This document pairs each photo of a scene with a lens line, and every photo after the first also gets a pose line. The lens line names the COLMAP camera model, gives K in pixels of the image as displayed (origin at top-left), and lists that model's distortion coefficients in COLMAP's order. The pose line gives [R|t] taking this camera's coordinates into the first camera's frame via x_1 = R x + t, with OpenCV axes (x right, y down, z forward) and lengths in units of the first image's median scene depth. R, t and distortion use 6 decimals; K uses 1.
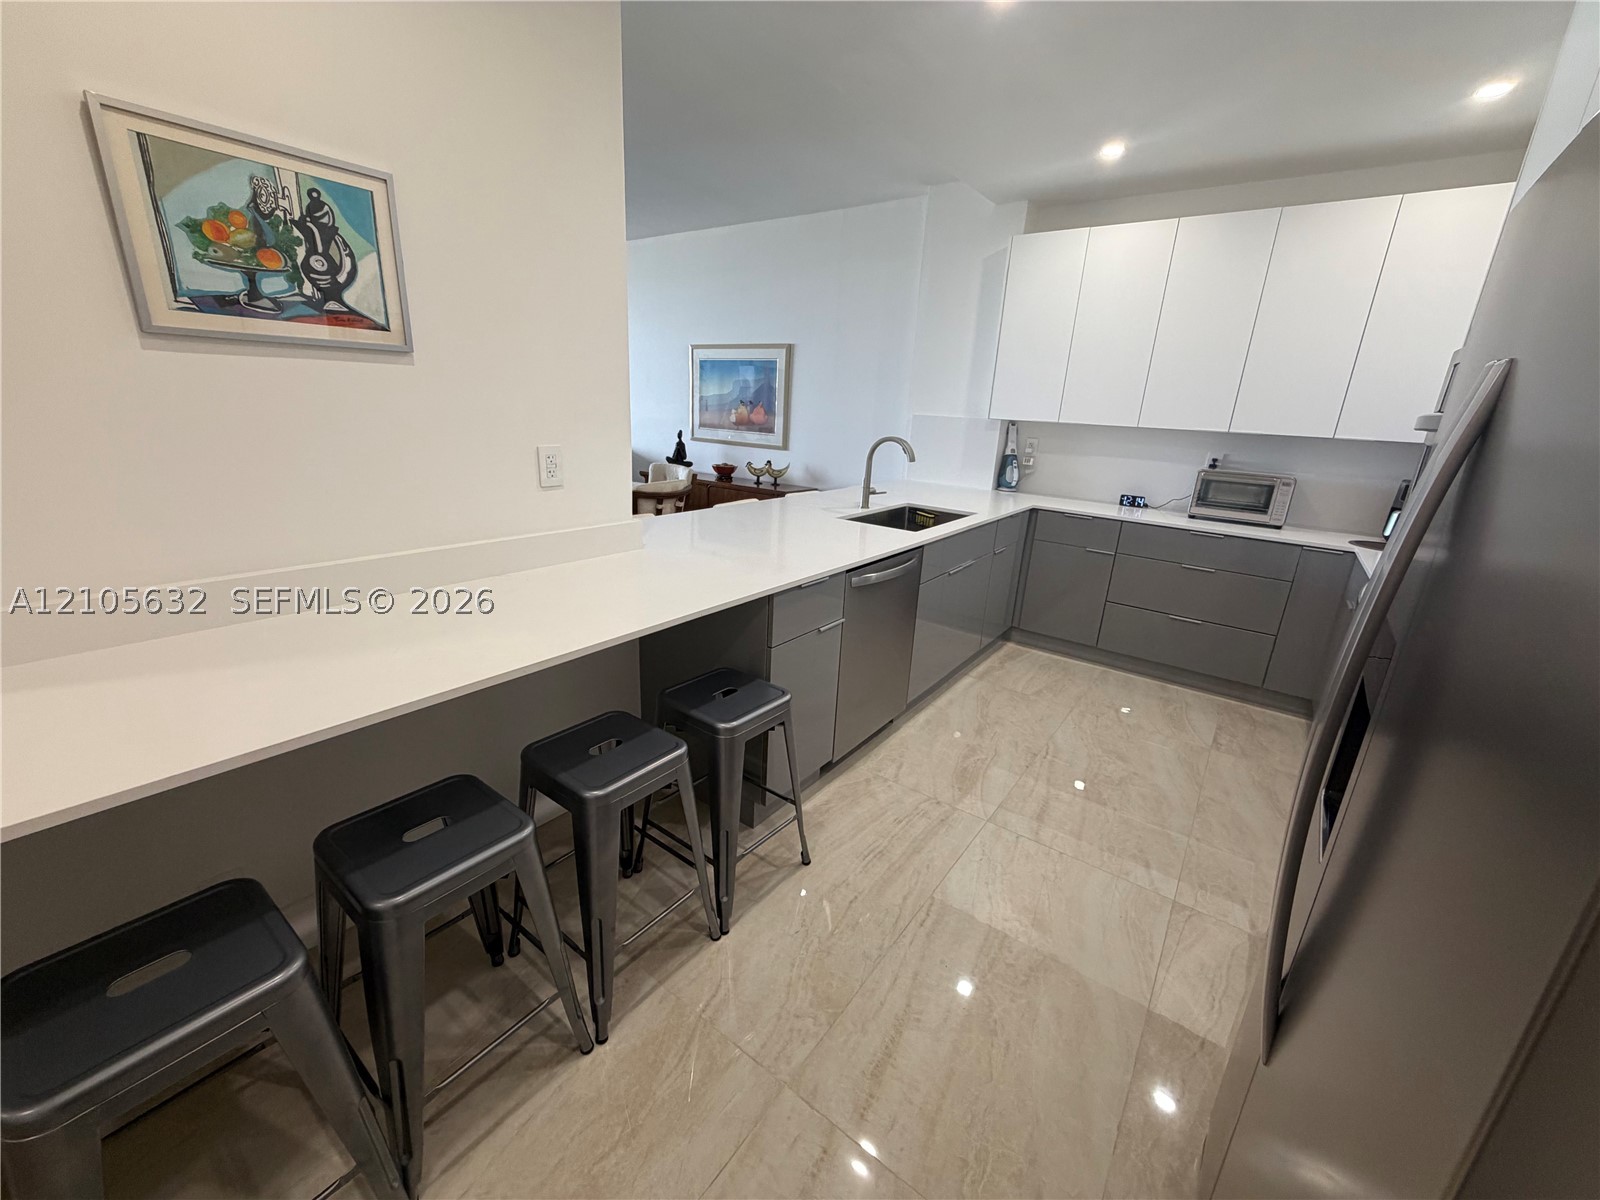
lens RADIAL K [[635.0, 0, 796.0], [0, 635.0, 602.2], [0, 0, 1]] dist [-0.000287, -0.000181]
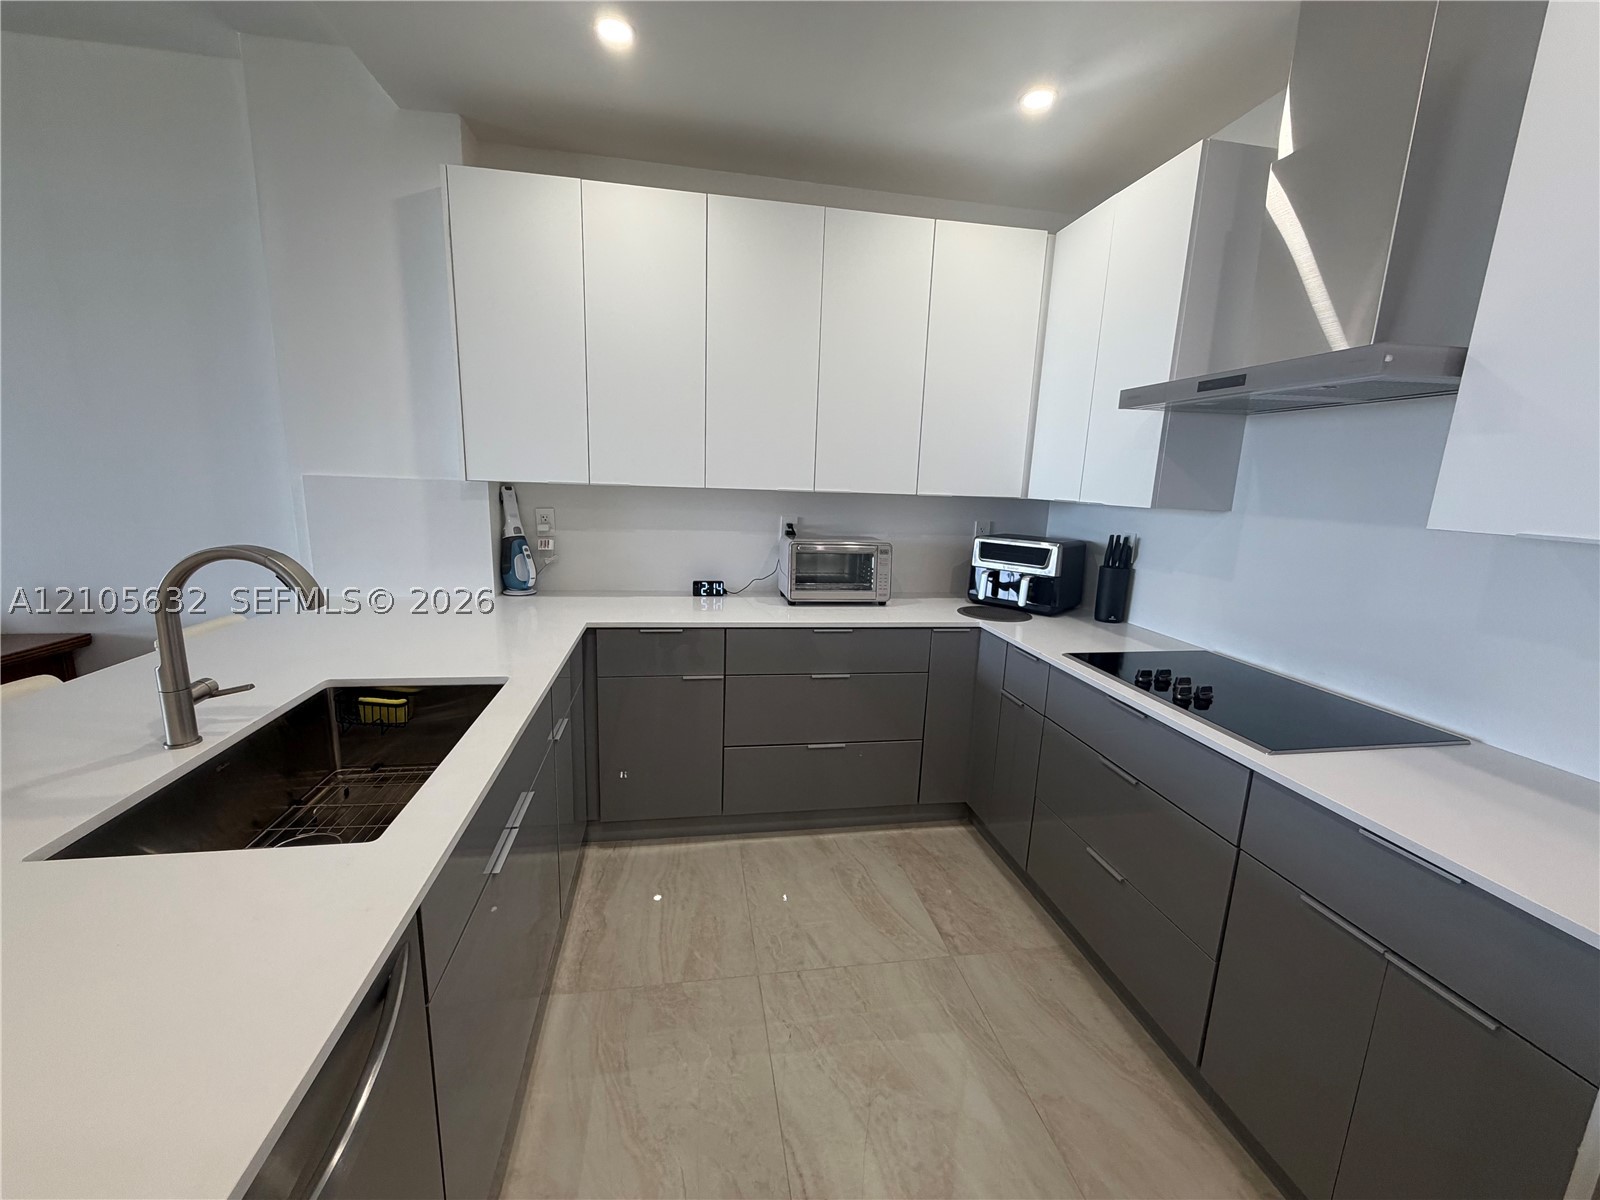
lens RADIAL K [[635.0, 0, 796.0], [0, 635.0, 602.2], [0, 0, 1]] dist [-0.000287, -0.000181]
pose [[0.688556, -0.164655, 0.706243, 0.101754], [0.215841, 0.976277, 0.017176, -0.151937], [-0.692317, 0.140610, 0.707761, 0.481006]]
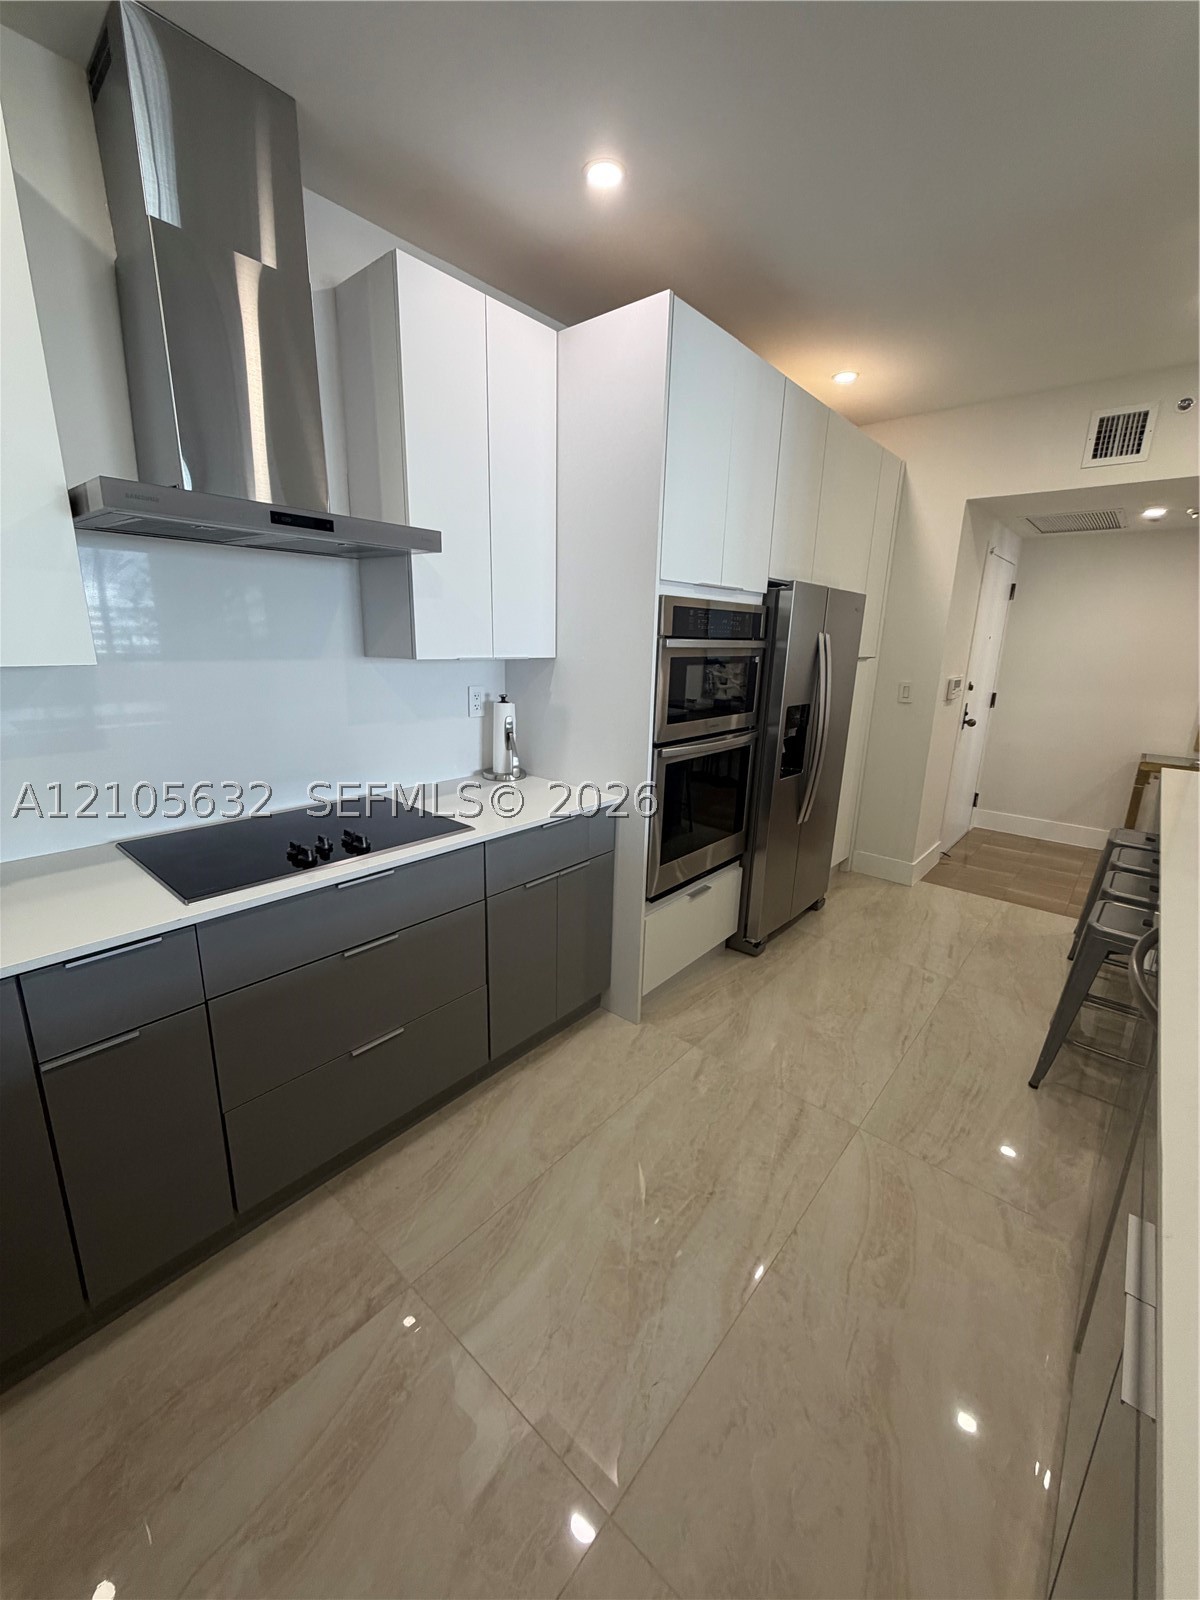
lens RADIAL K [[635.0, 0, 598.7], [0, 635.0, 796.1], [0, 0, 1]] dist [-0.000287, -0.000181]
pose [[-0.994545, -0.089281, 0.053928, 0.421618], [-0.047193, 0.846254, 0.530685, -0.307989], [-0.093017, 0.525246, -0.845852, 0.996746]]
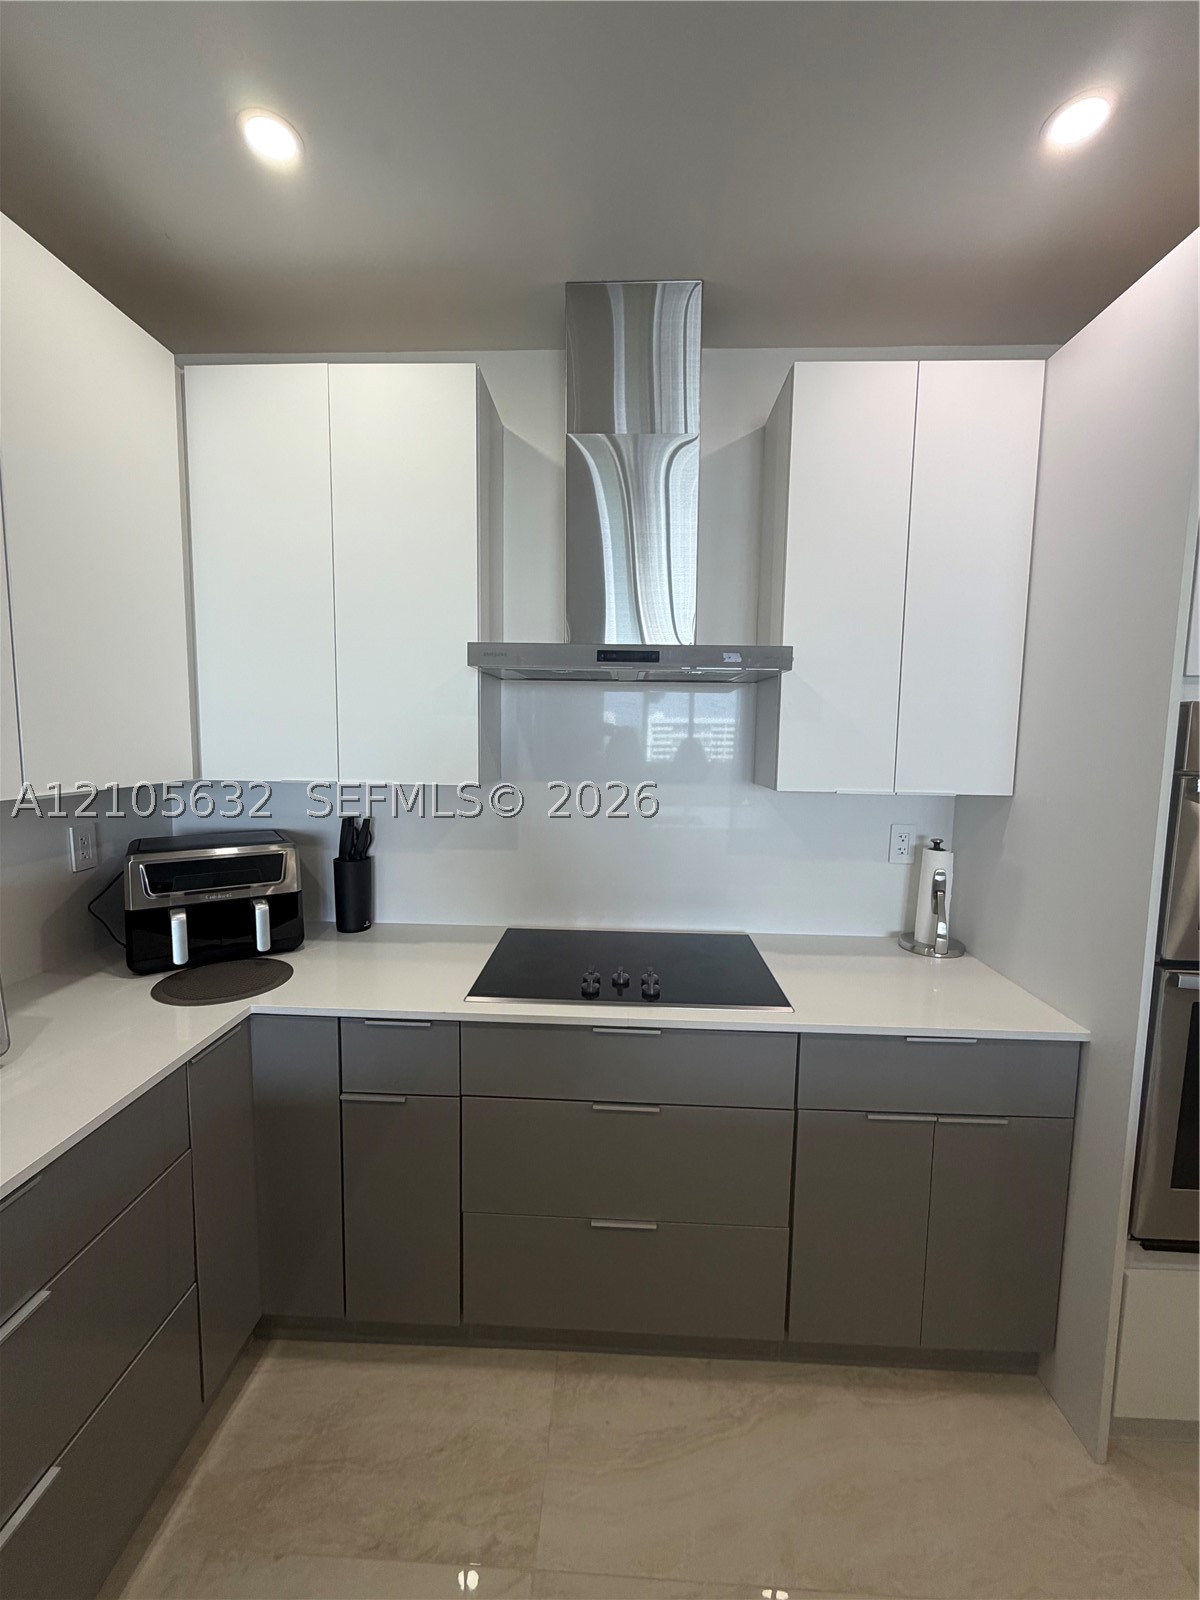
lens RADIAL K [[635.0, 0, 598.7], [0, 635.0, 796.1], [0, 0, 1]] dist [-0.000287, -0.000181]
pose [[-0.561451, -0.137061, 0.816080, 0.306354], [0.207800, 0.931236, 0.299365, -0.274147], [-0.800994, 0.337660, -0.494362, 0.824831]]
